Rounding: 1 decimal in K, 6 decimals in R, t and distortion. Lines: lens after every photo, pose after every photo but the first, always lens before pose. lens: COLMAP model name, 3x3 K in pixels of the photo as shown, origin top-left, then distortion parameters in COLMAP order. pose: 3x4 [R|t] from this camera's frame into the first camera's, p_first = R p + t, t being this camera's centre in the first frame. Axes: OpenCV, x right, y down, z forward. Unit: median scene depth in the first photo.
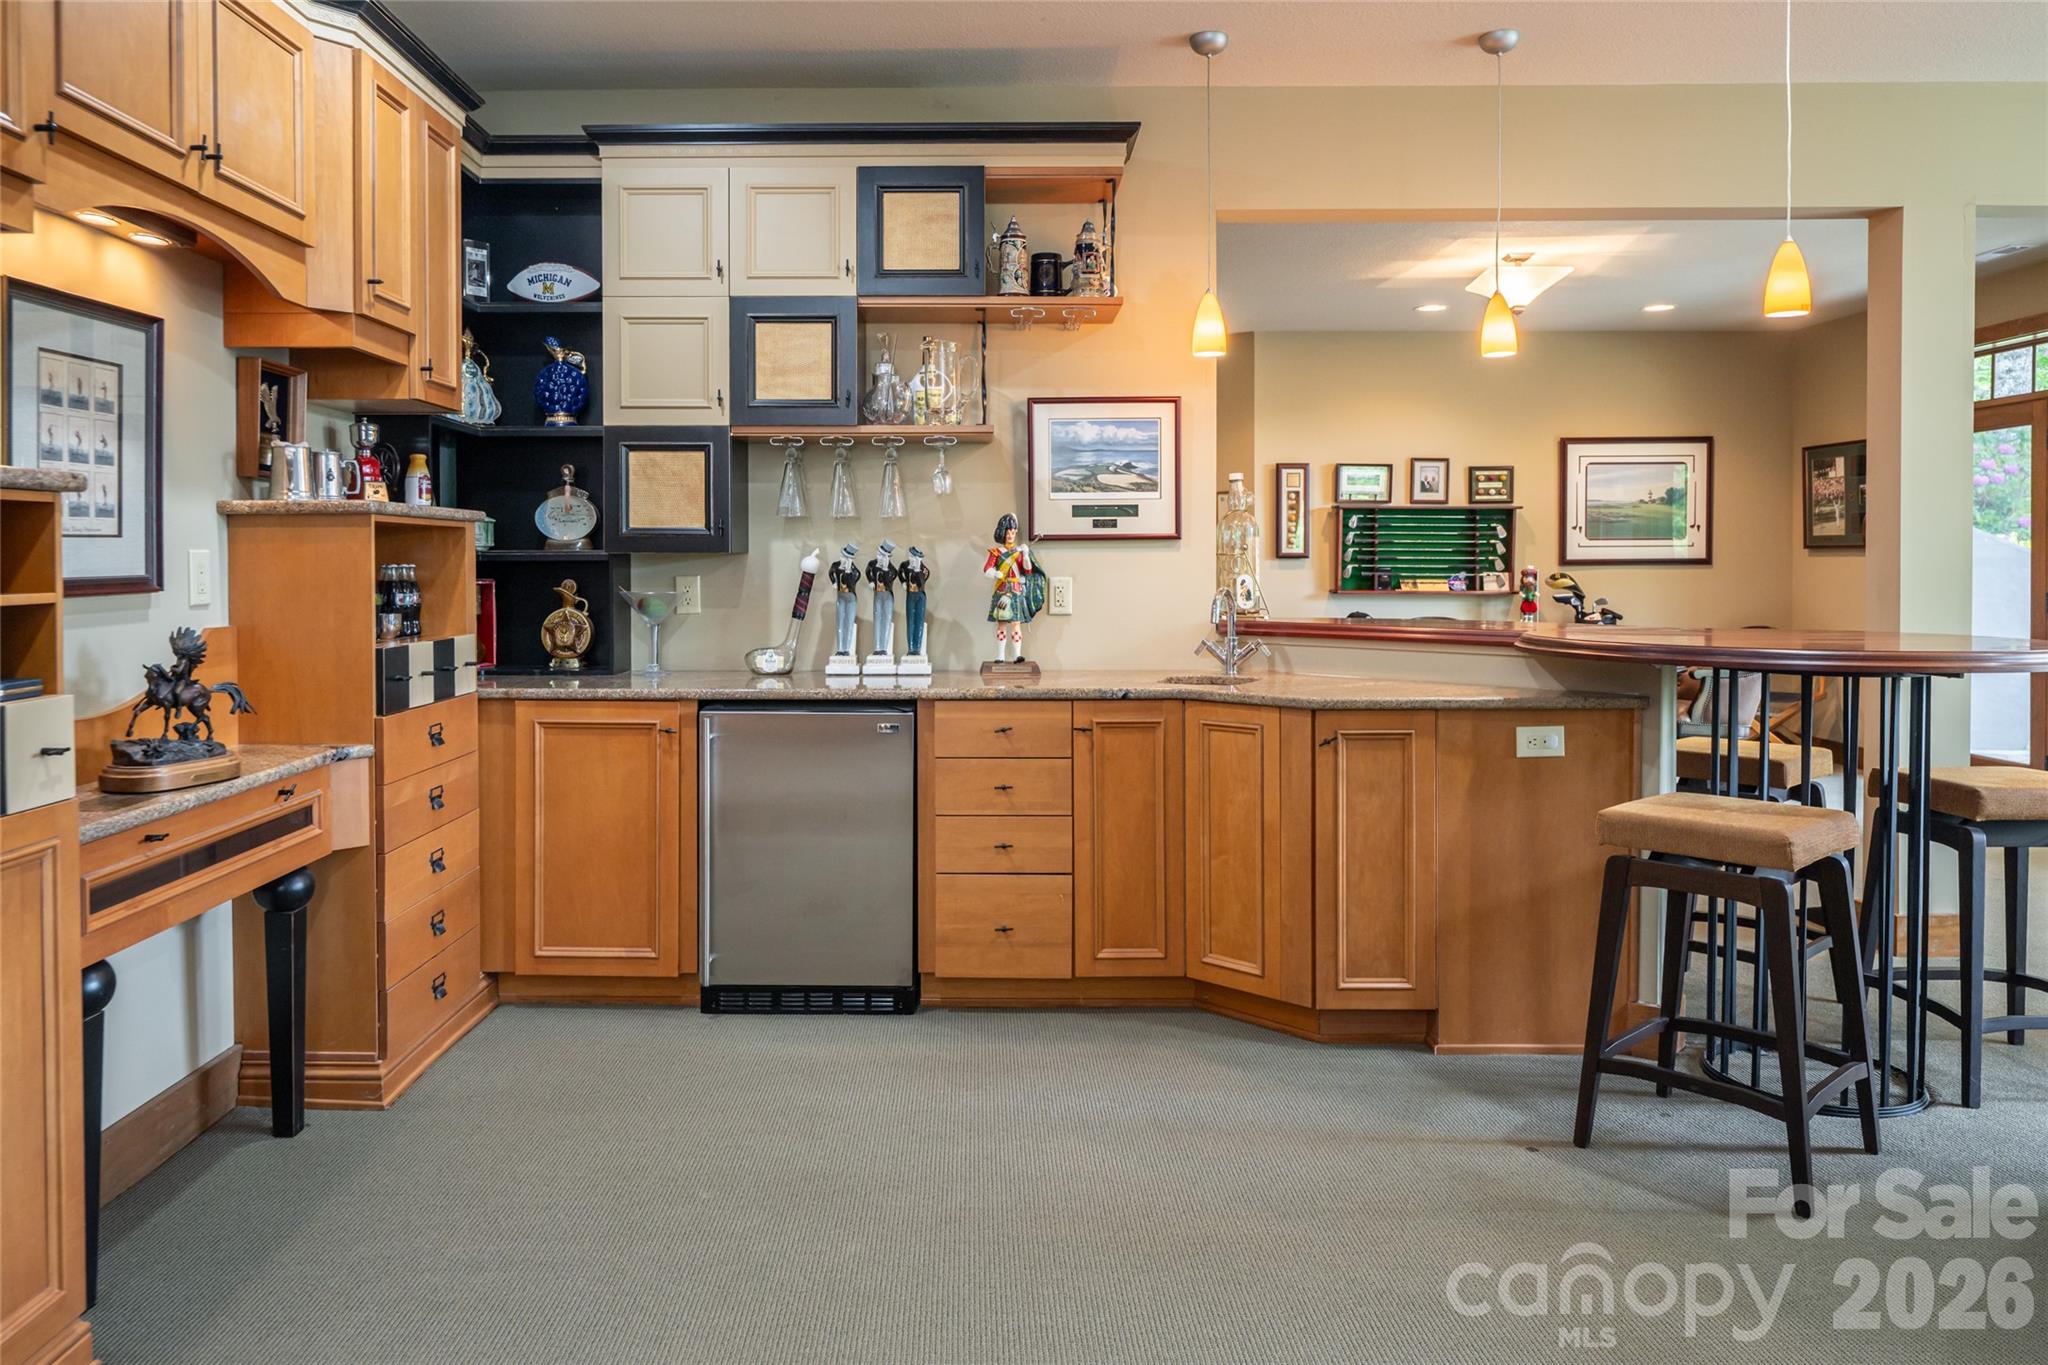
lens RADIAL K [[1373.5, 0, 977.2], [0, 1373.5, 579.9], [0, 0, 1]] dist [0.001896, -0.002951]
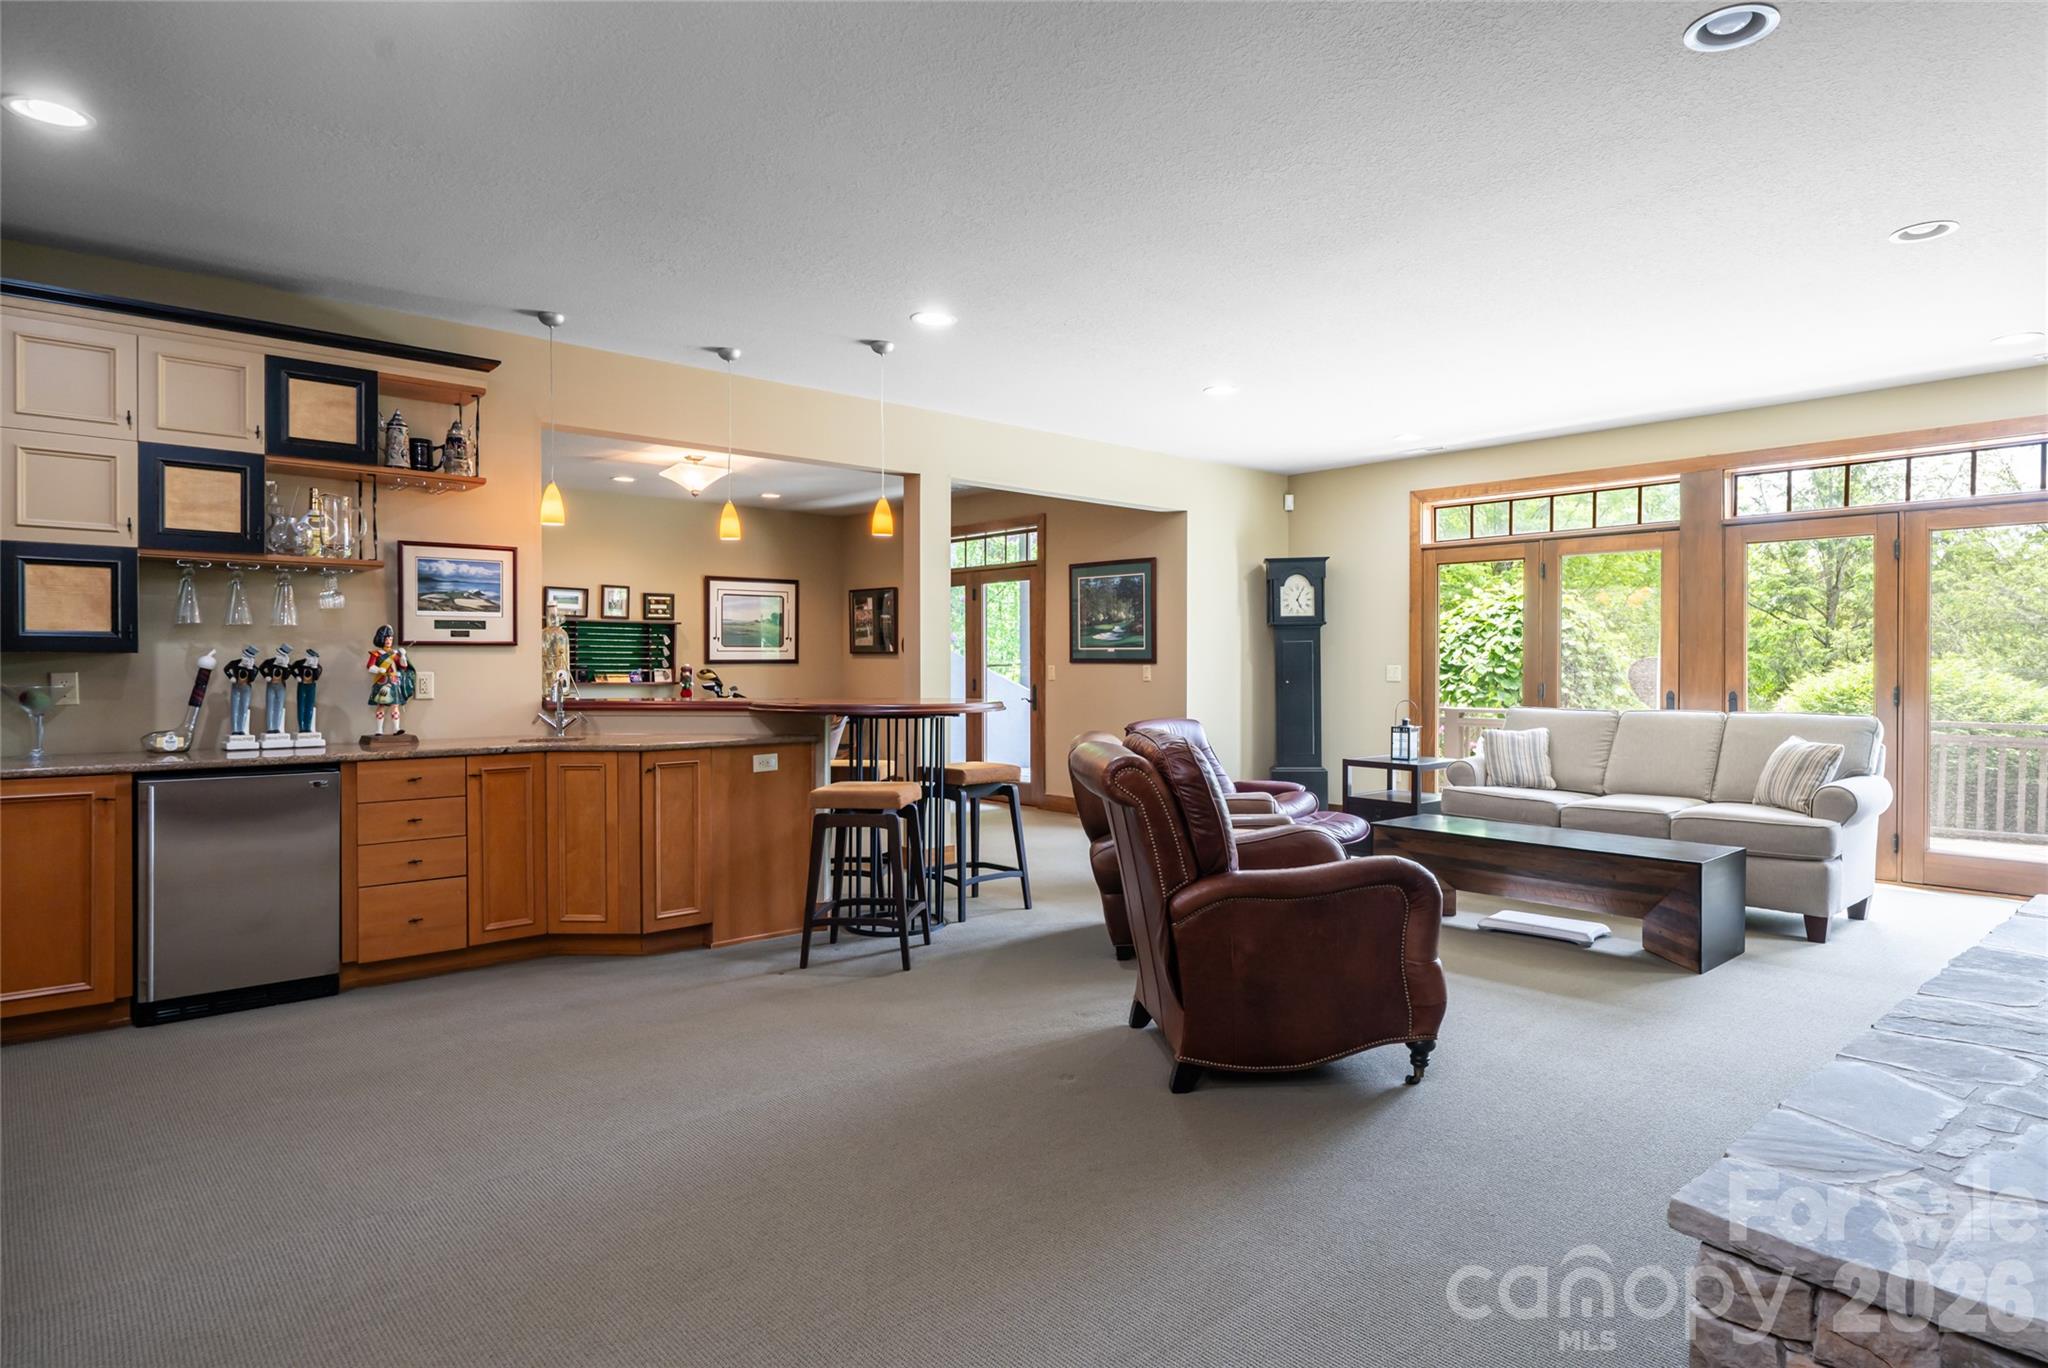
lens RADIAL K [[1100.5, 0, 1019.2], [0, 1100.5, 674.0], [0, 0, 1]] dist [0.001546, 0.000115]
pose [[0.753860, -0.005233, 0.657014, -0.228087], [0.006149, 0.999981, 0.000910, 0.002743], [-0.657007, 0.003354, 0.753877, -0.237359]]
